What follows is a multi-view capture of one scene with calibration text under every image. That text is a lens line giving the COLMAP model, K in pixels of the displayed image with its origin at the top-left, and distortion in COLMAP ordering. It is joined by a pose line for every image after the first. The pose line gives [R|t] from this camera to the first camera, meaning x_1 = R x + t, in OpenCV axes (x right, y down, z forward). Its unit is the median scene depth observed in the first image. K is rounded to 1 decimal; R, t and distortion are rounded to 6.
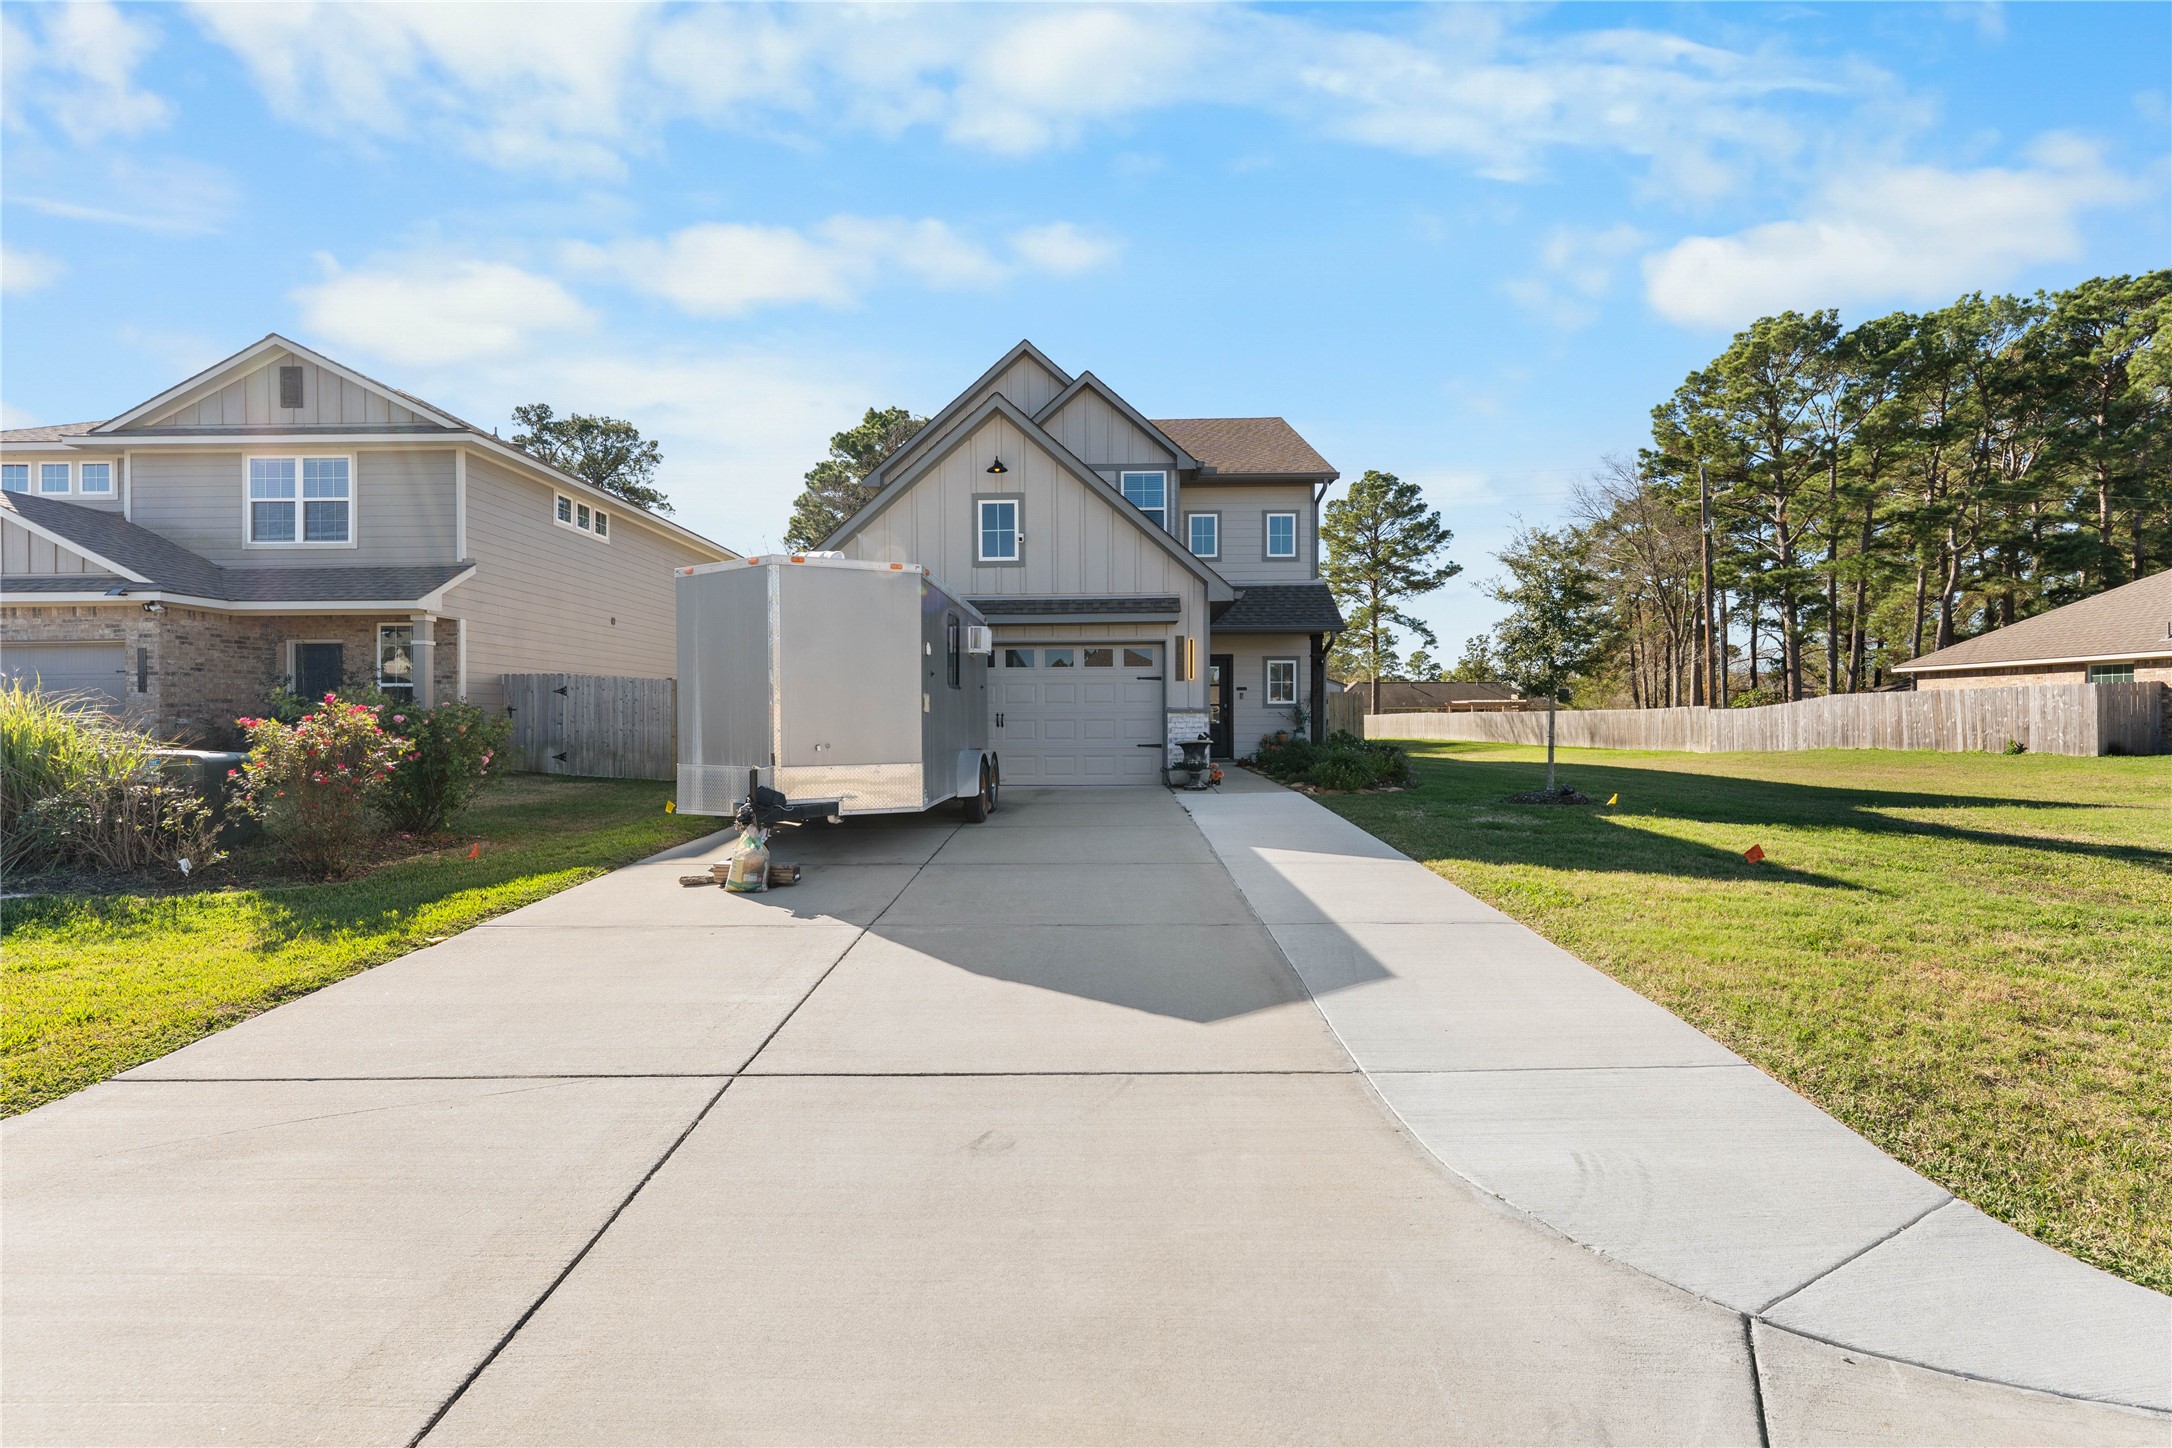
lens RADIAL K [[963.3, 0, 1086.0], [0, 963.3, 724.0], [0, 0, 1]] dist [0.003367, 0.000453]
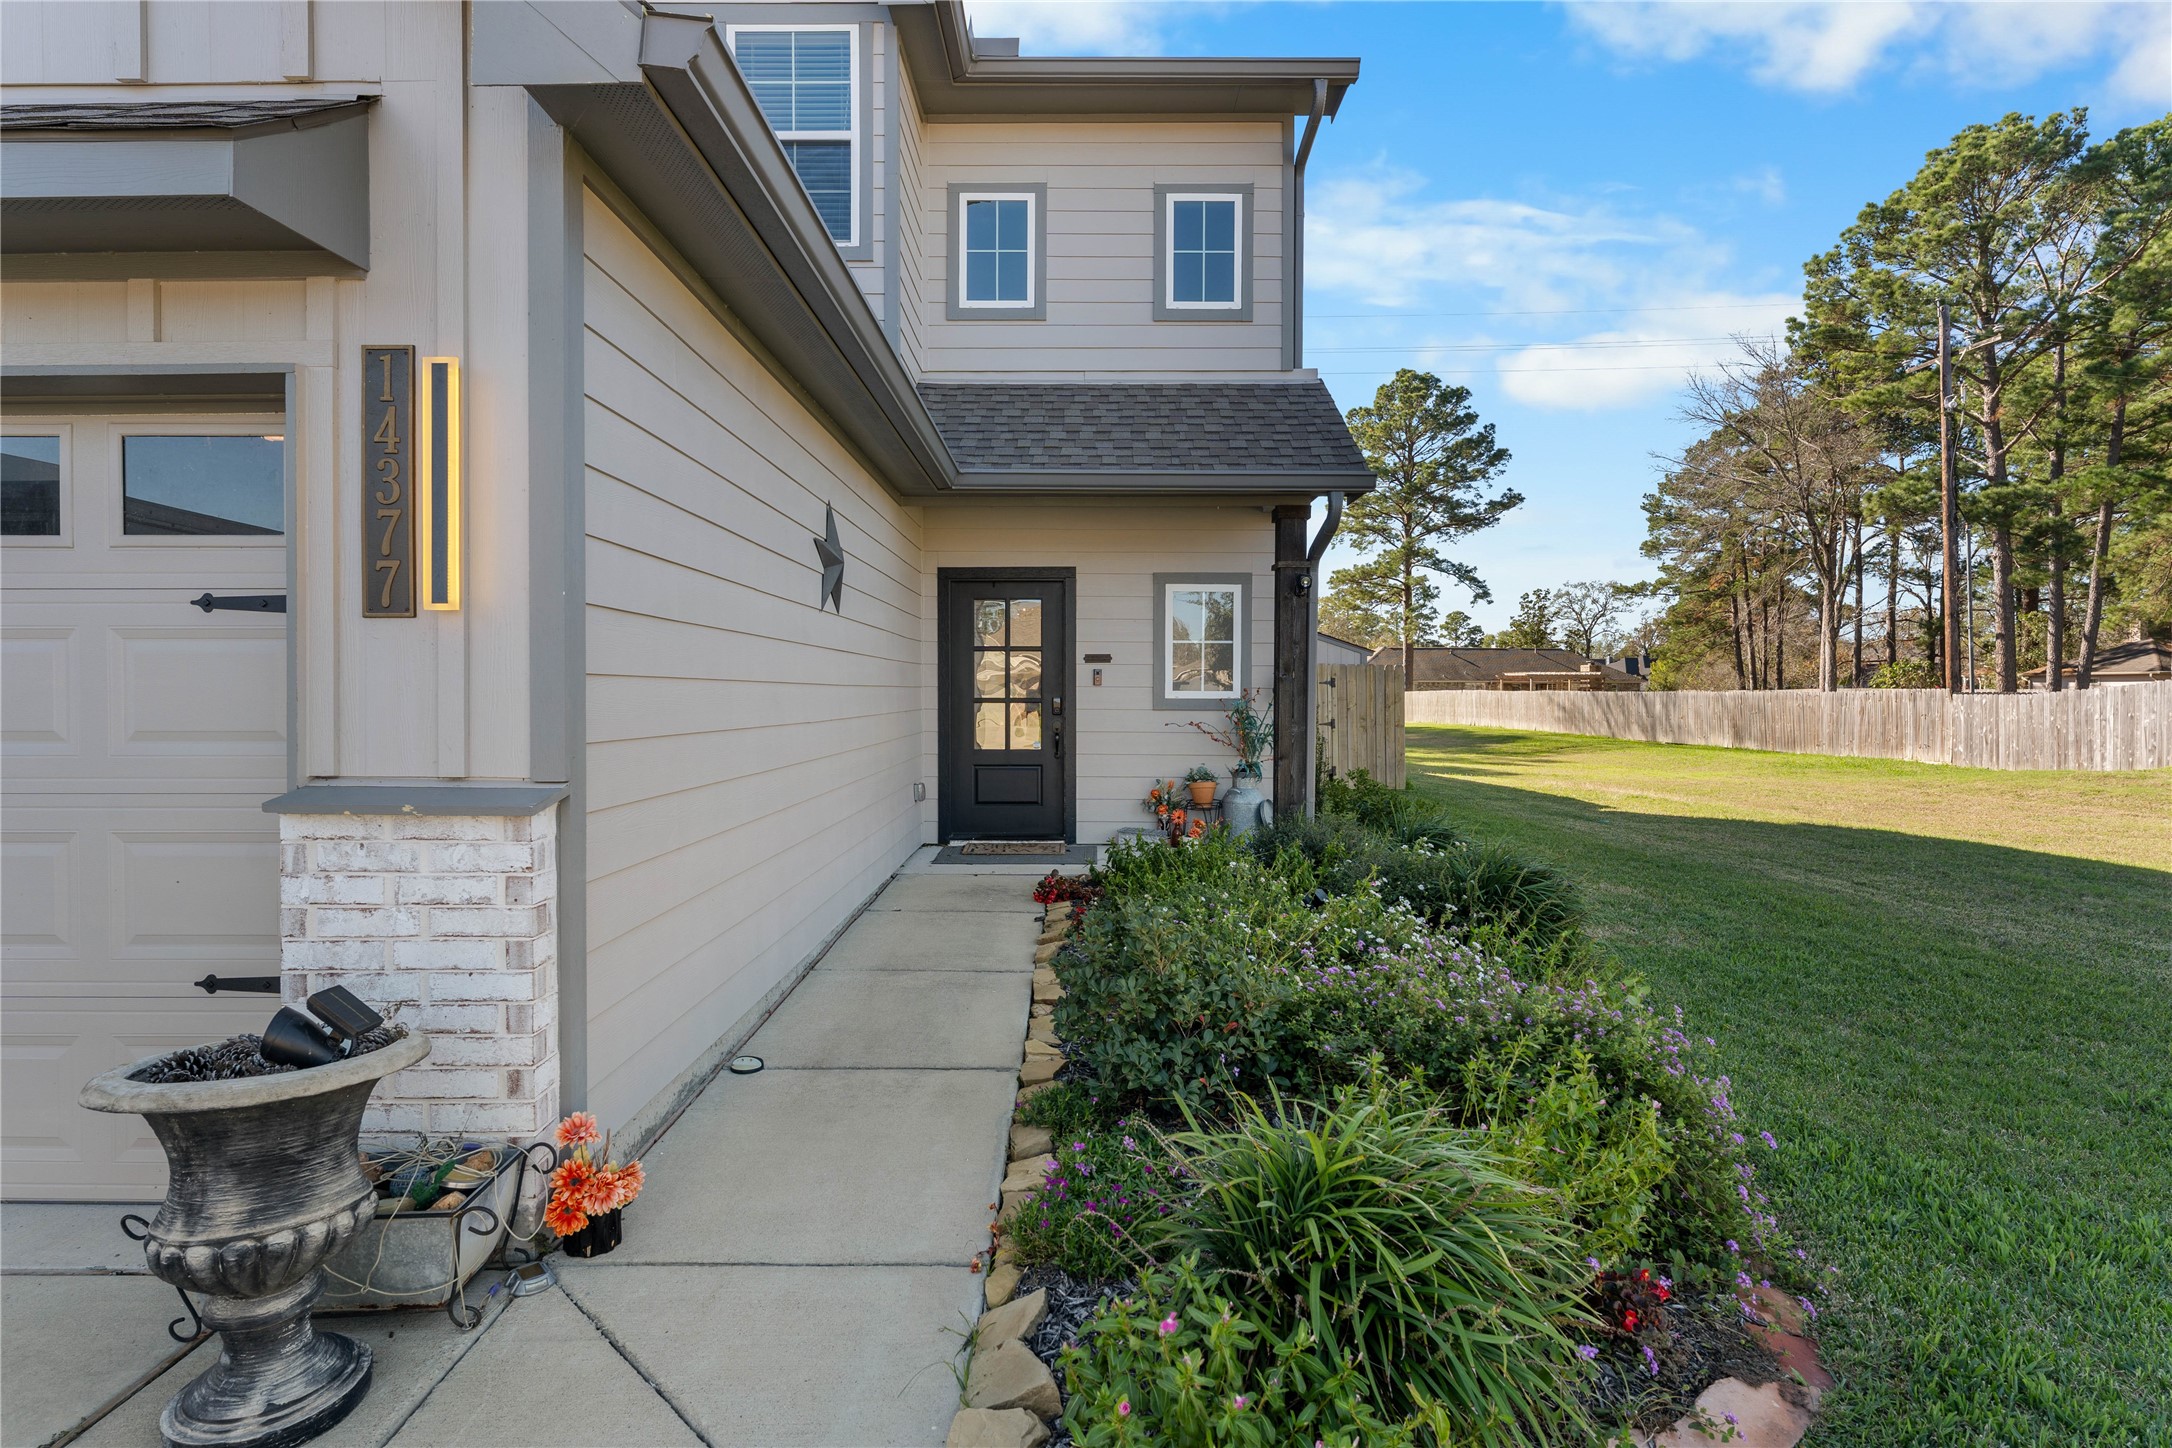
lens RADIAL K [[1118.9, 0, 1085.7], [0, 1118.9, 707.7], [0, 0, 1]] dist [0.000921, -0.000987]
pose [[0.999865, 0.005194, 0.015573, 0.053000], [-0.005370, 0.999922, 0.011288, -0.007874], [-0.015514, -0.011370, 0.999815, 0.197639]]
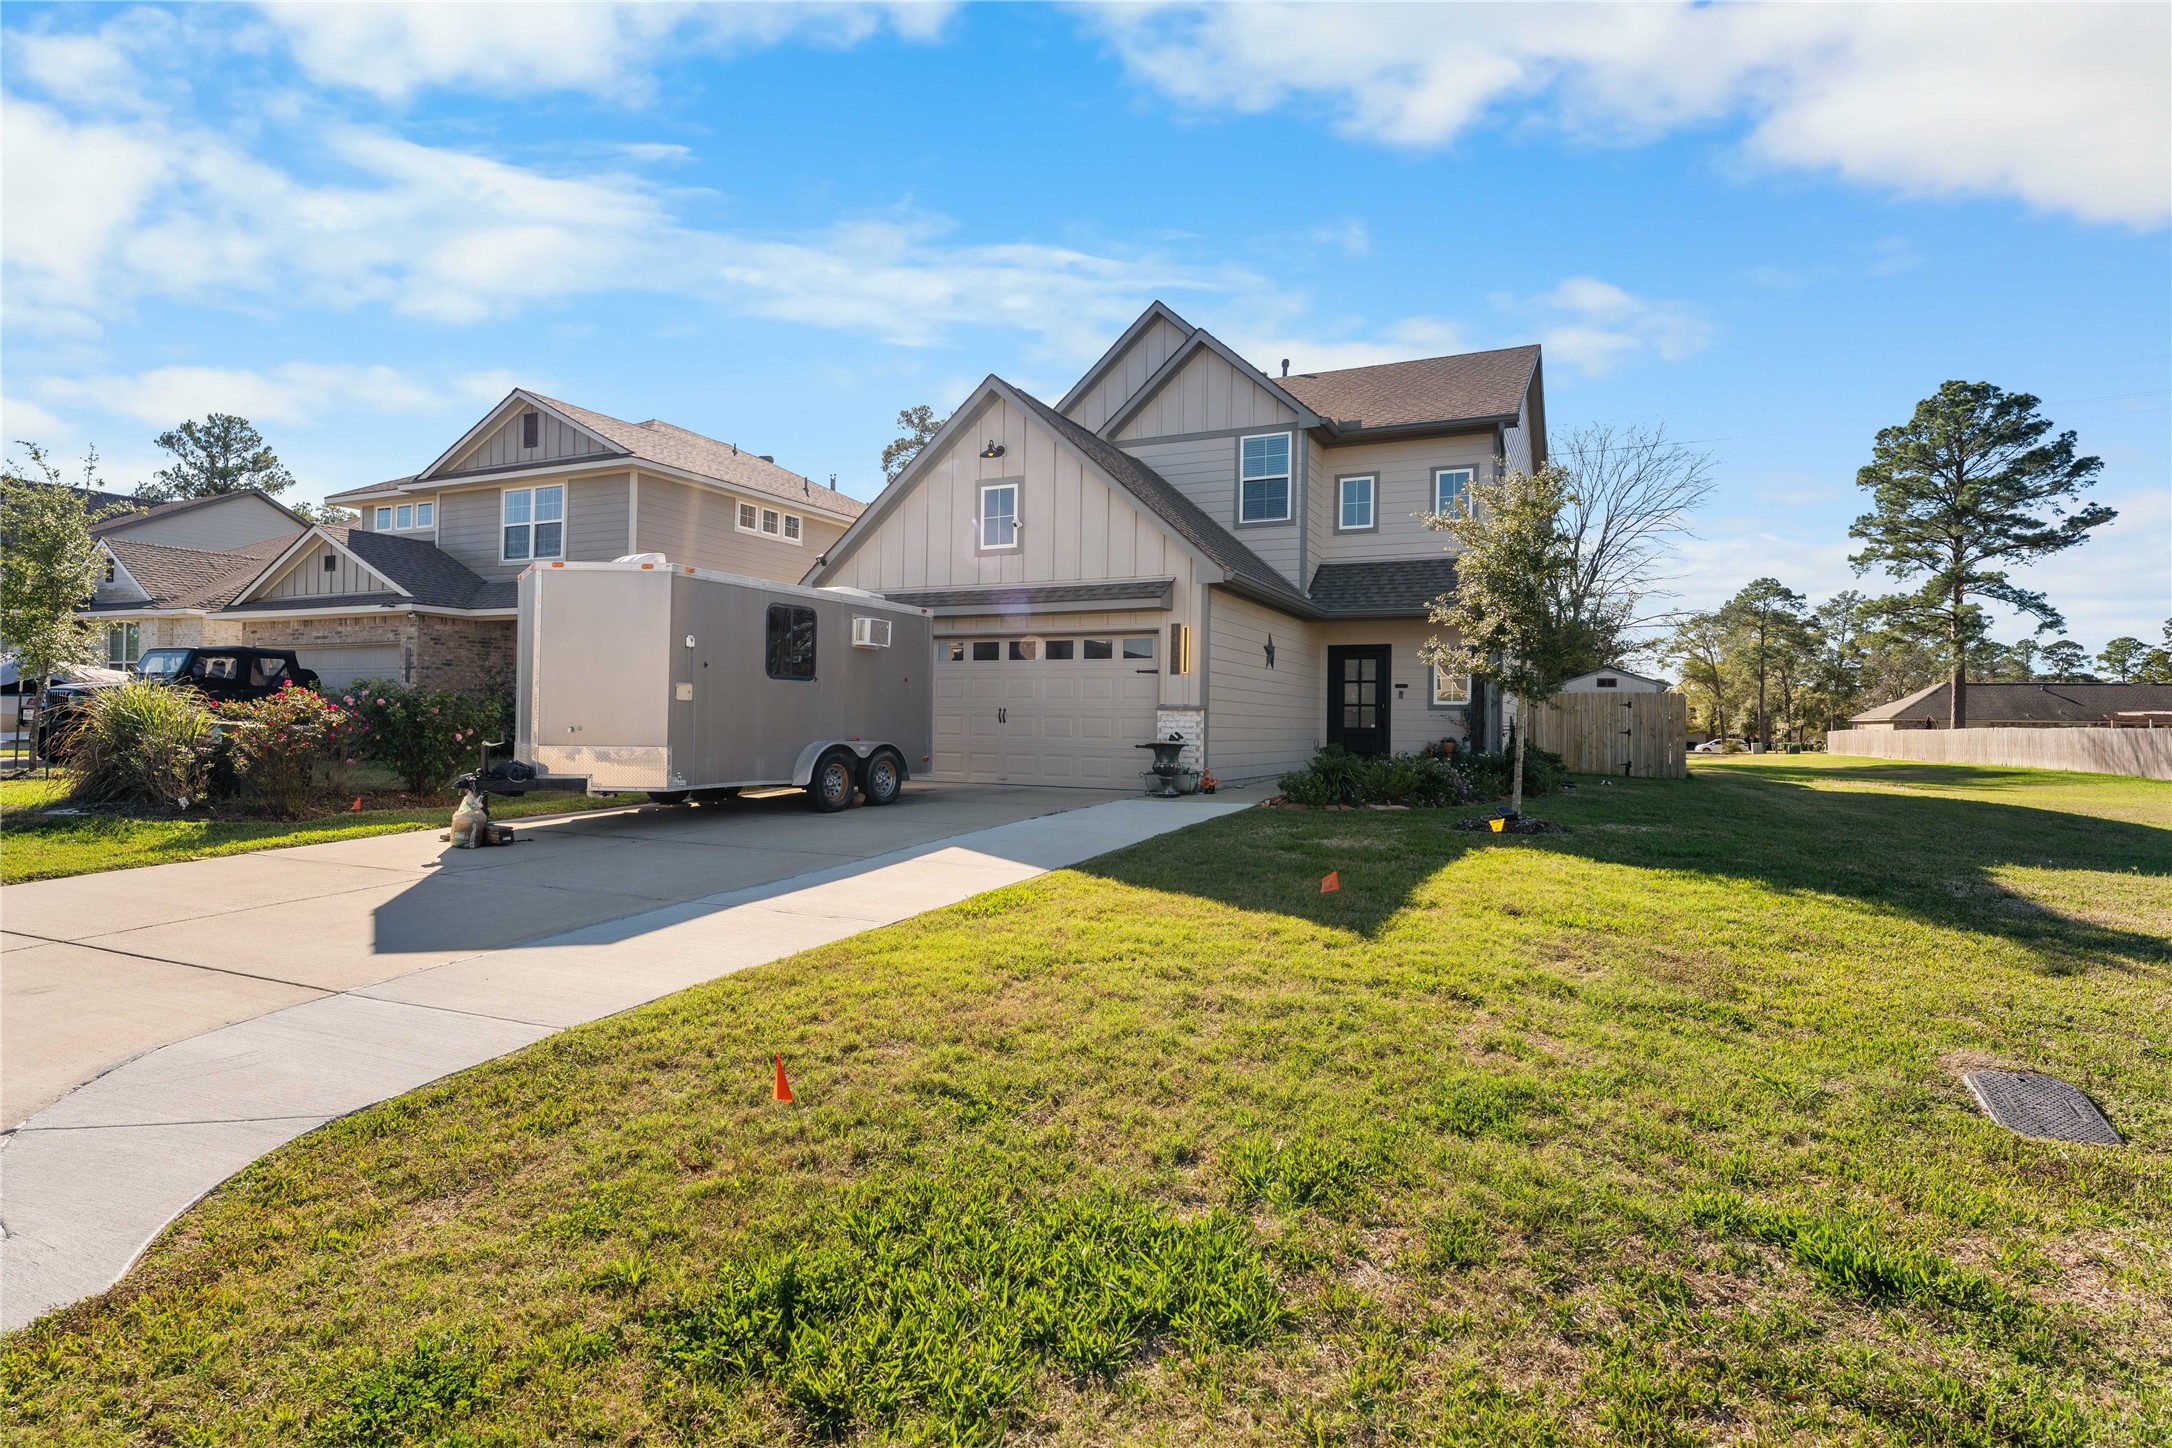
lens RADIAL K [[1118.9, 0, 1085.7], [0, 1118.9, 707.7], [0, 0, 1]] dist [0.000921, -0.000987]
pose [[0.908629, 0.013863, -0.417374, 0.111339], [-0.022173, 0.999641, -0.015067, 0.000735], [0.417015, 0.022945, 0.908610, 0.008020]]
